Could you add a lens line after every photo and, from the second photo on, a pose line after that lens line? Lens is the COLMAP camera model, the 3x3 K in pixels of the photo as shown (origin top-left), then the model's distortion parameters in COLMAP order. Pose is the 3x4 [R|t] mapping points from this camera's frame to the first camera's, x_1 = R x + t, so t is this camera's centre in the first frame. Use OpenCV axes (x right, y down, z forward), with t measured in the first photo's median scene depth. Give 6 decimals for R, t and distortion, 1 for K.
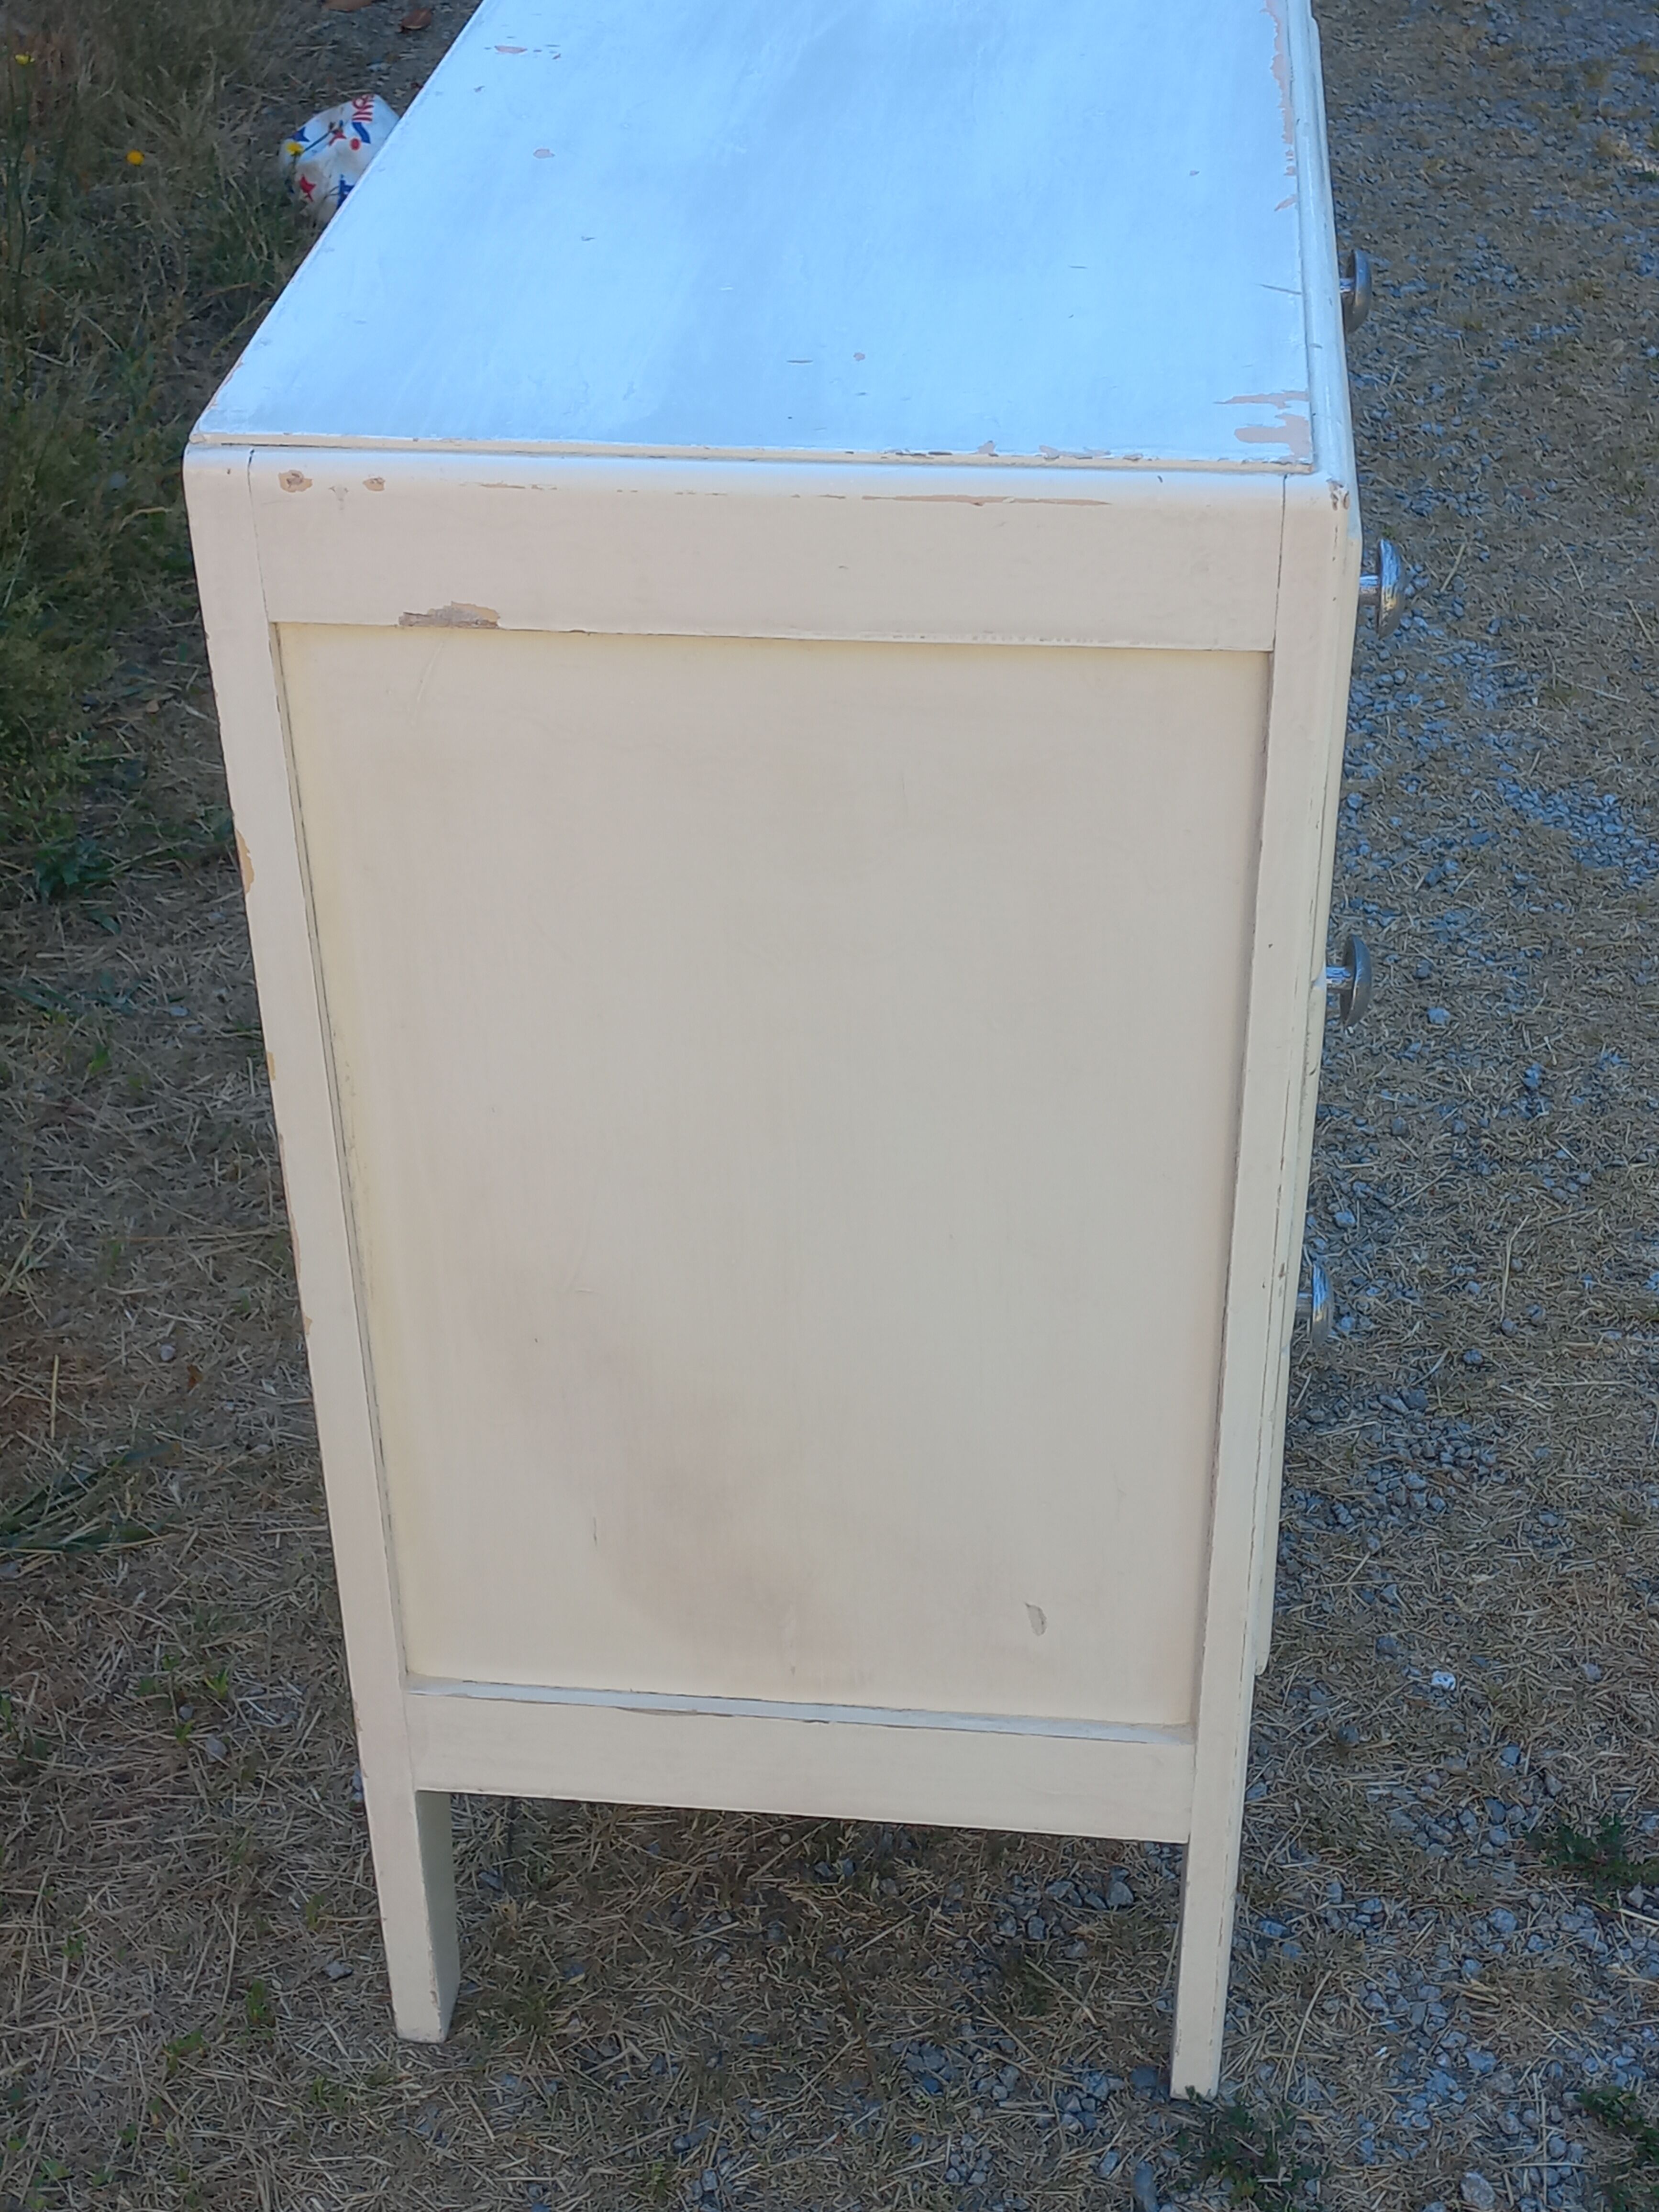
lens RADIAL K [[3134.9, 0, 838.8], [0, 3134.9, 1108.7], [0, 0, 1]] dist [0.076748, 0.000000]
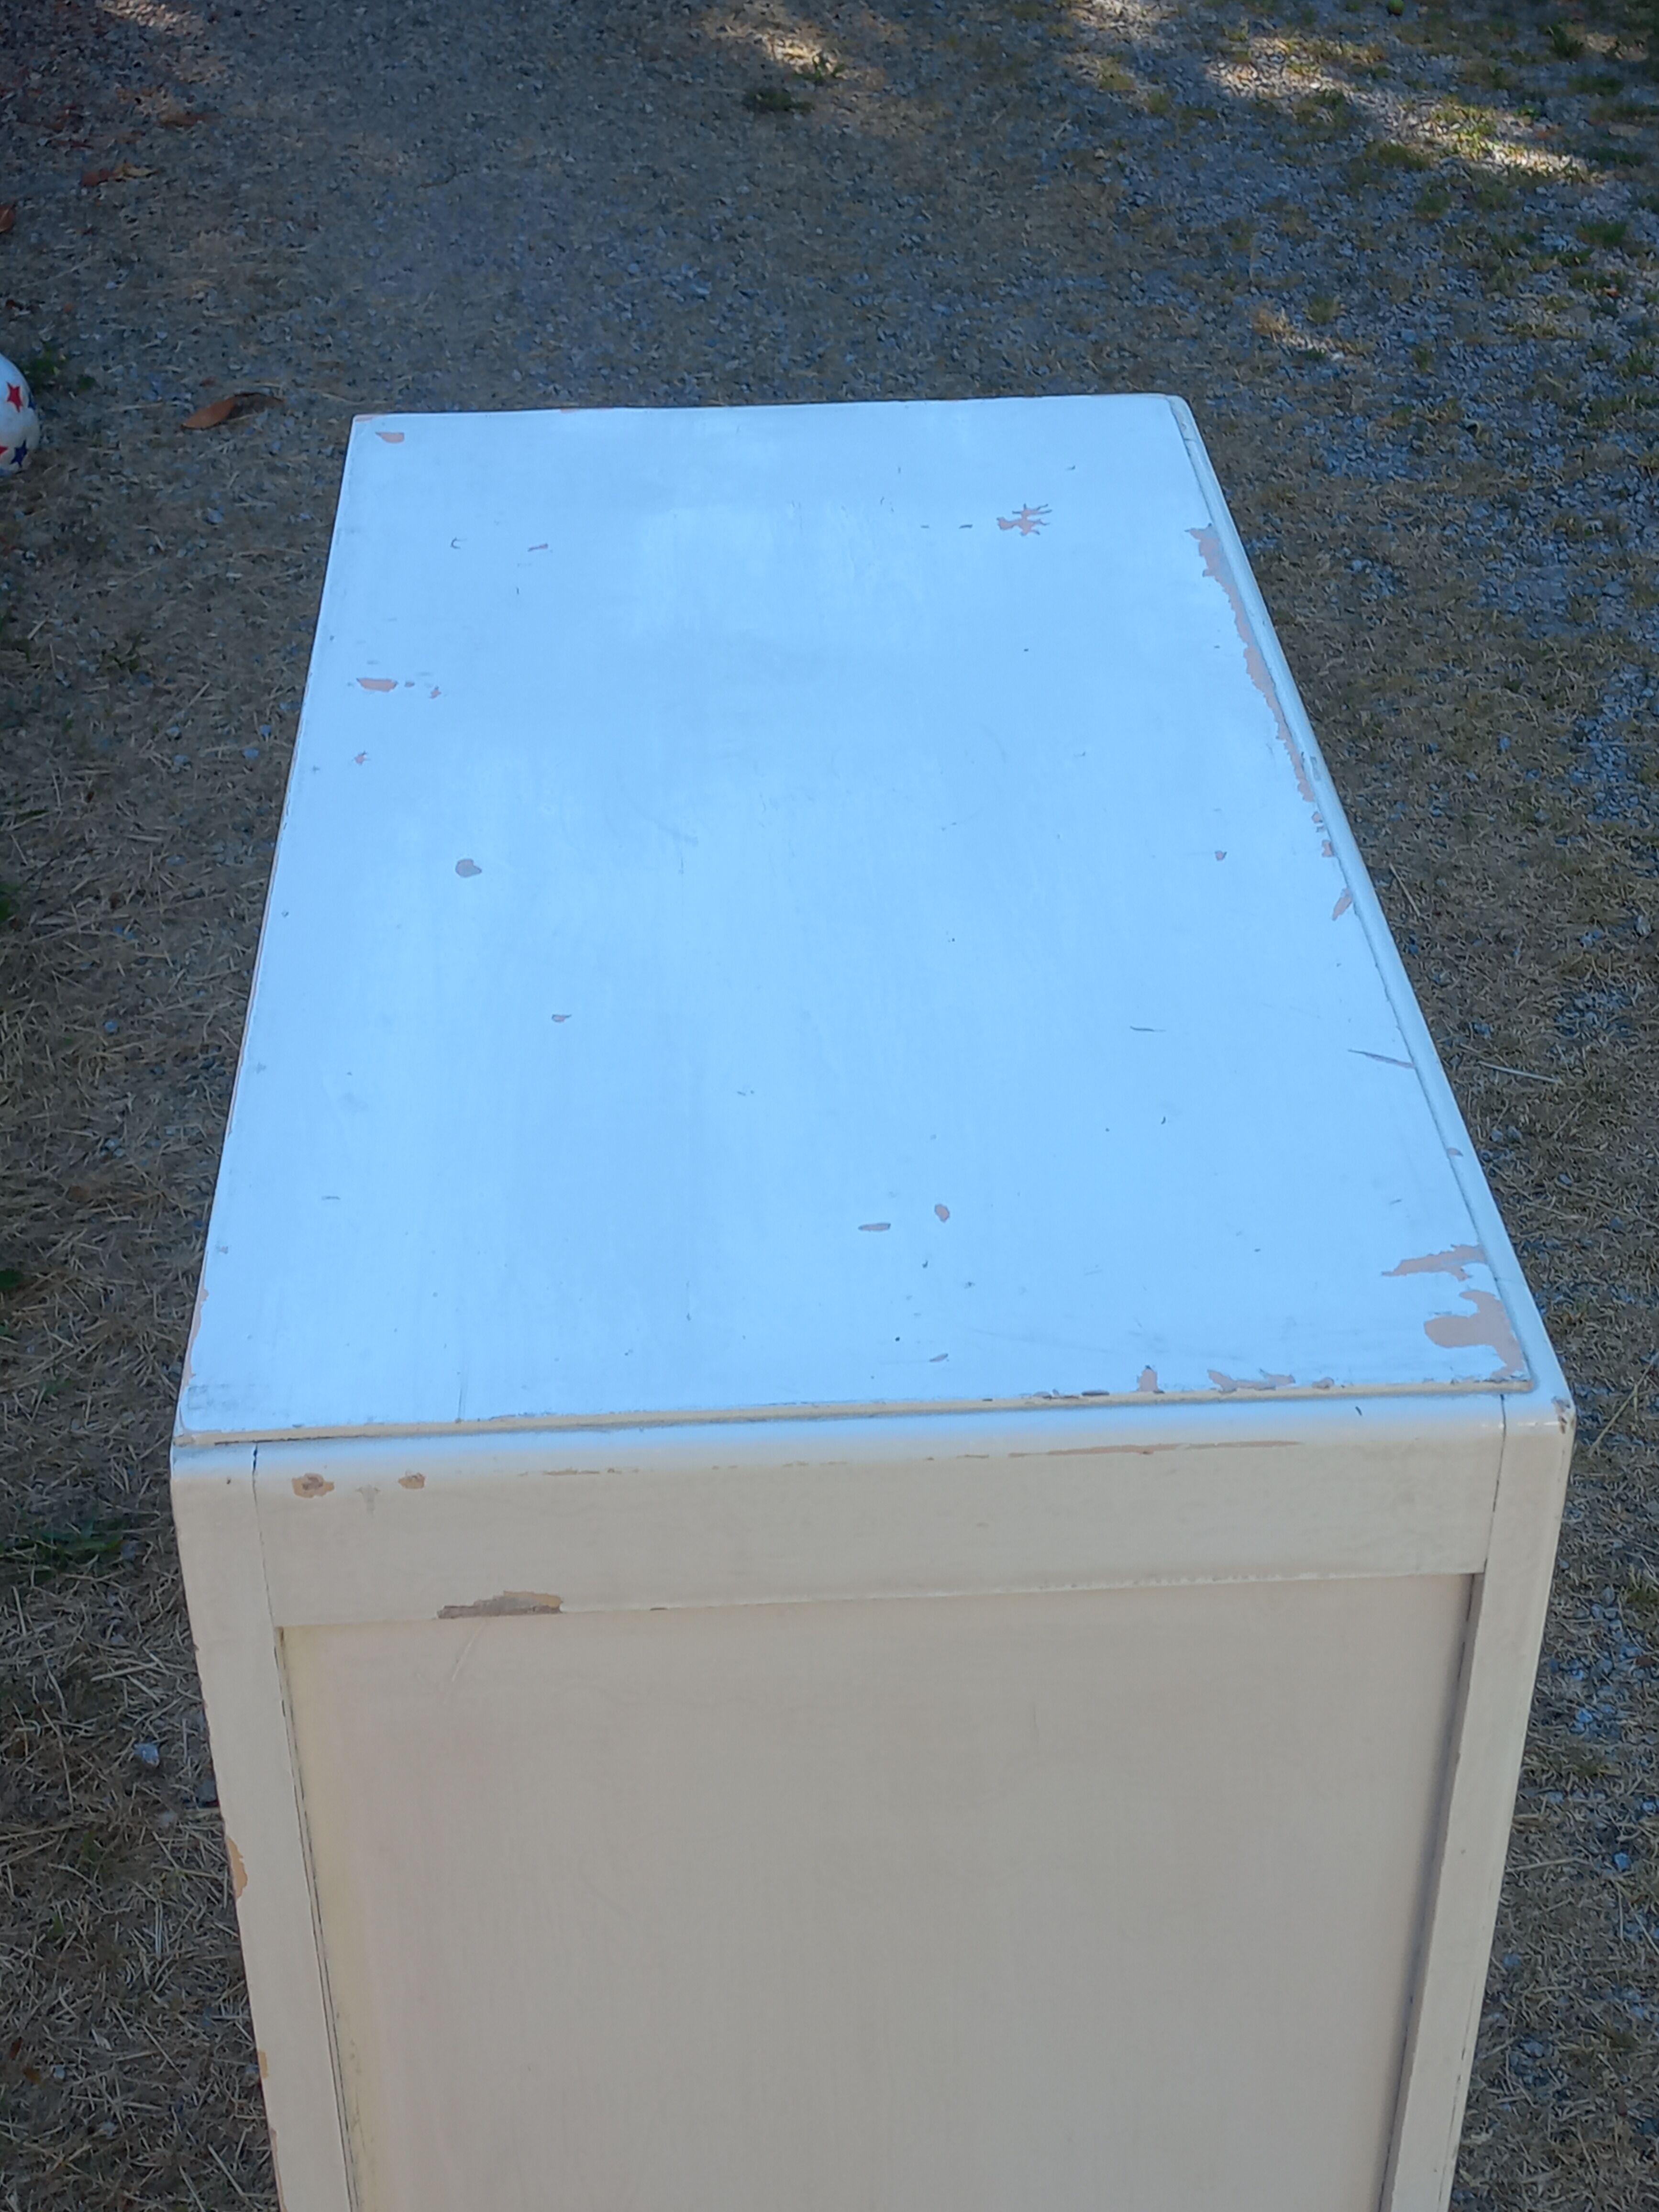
lens RADIAL K [[3134.9, 0, 823.2], [0, 3134.9, 1101.3], [0, 0, 1]] dist [0.076748, 0.000000]
pose [[0.987874, -0.077662, 0.134438, -0.083955], [0.076326, 0.996969, 0.015070, -0.175180], [-0.135201, -0.004626, 0.990807, 0.104557]]
